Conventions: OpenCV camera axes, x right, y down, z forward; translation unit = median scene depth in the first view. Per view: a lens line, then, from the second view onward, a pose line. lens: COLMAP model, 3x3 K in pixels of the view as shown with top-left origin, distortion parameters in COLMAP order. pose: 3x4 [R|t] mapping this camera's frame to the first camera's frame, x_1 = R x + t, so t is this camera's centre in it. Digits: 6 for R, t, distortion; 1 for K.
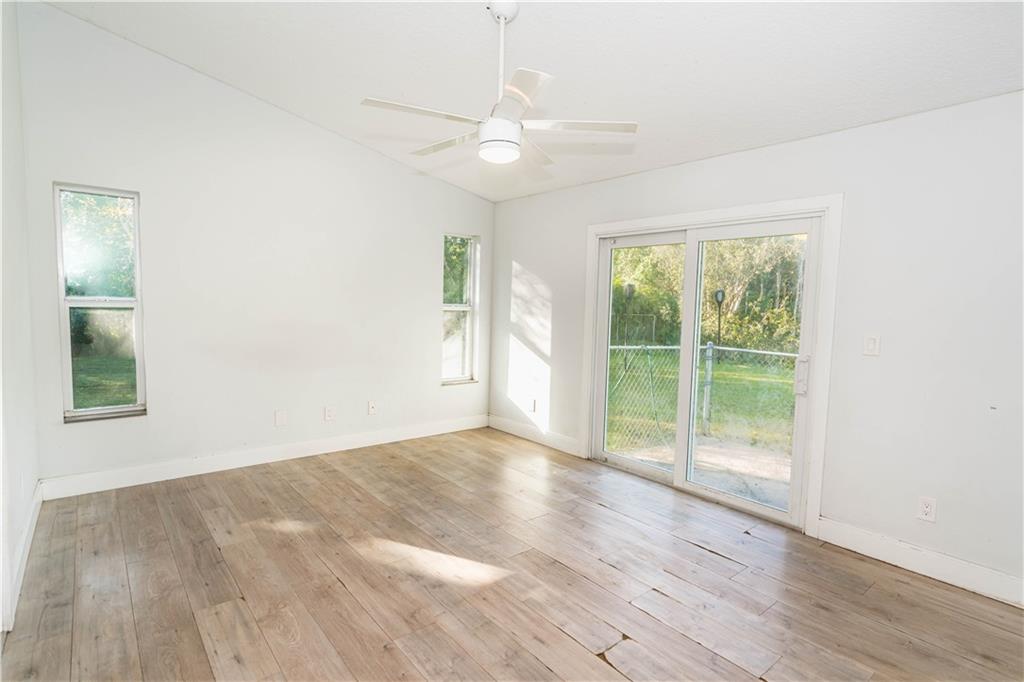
lens RADIAL K [[520.4, 0, 519.2], [0, 520.4, 347.5], [0, 0, 1]] dist [-0.003668, 0.001409]
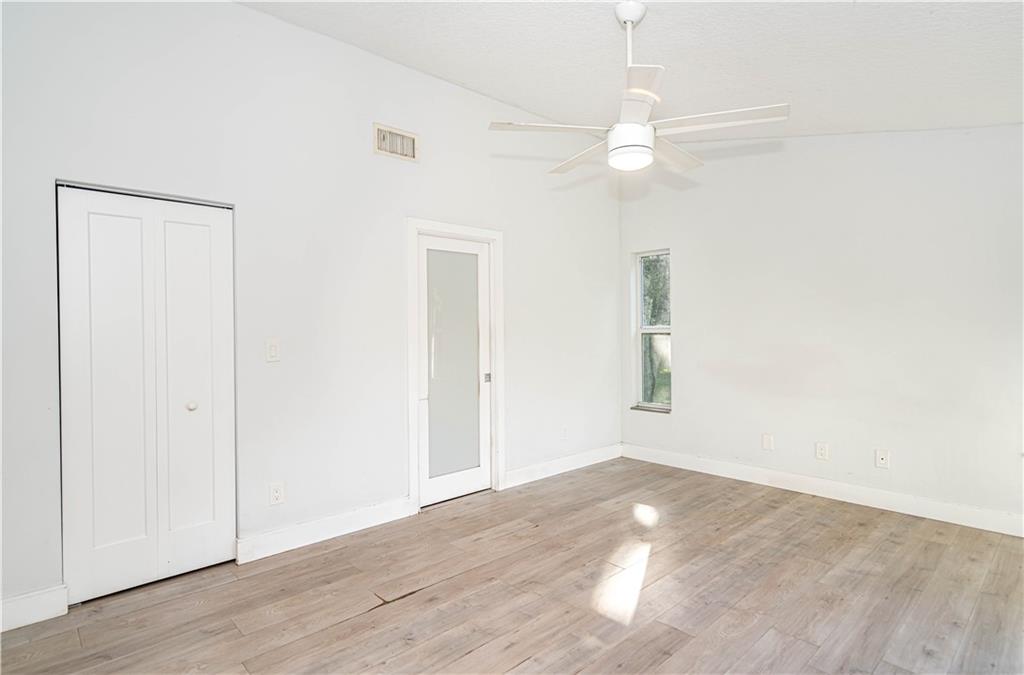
lens RADIAL K [[529.8, 0, 509.1], [0, 529.8, 328.3], [0, 0, 1]] dist [0.001743, 0.000007]
pose [[0.053169, -0.023548, -0.998308, 0.638916], [-0.075119, 0.996795, -0.027513, -0.020138], [0.995756, 0.076455, 0.051230, 0.520374]]
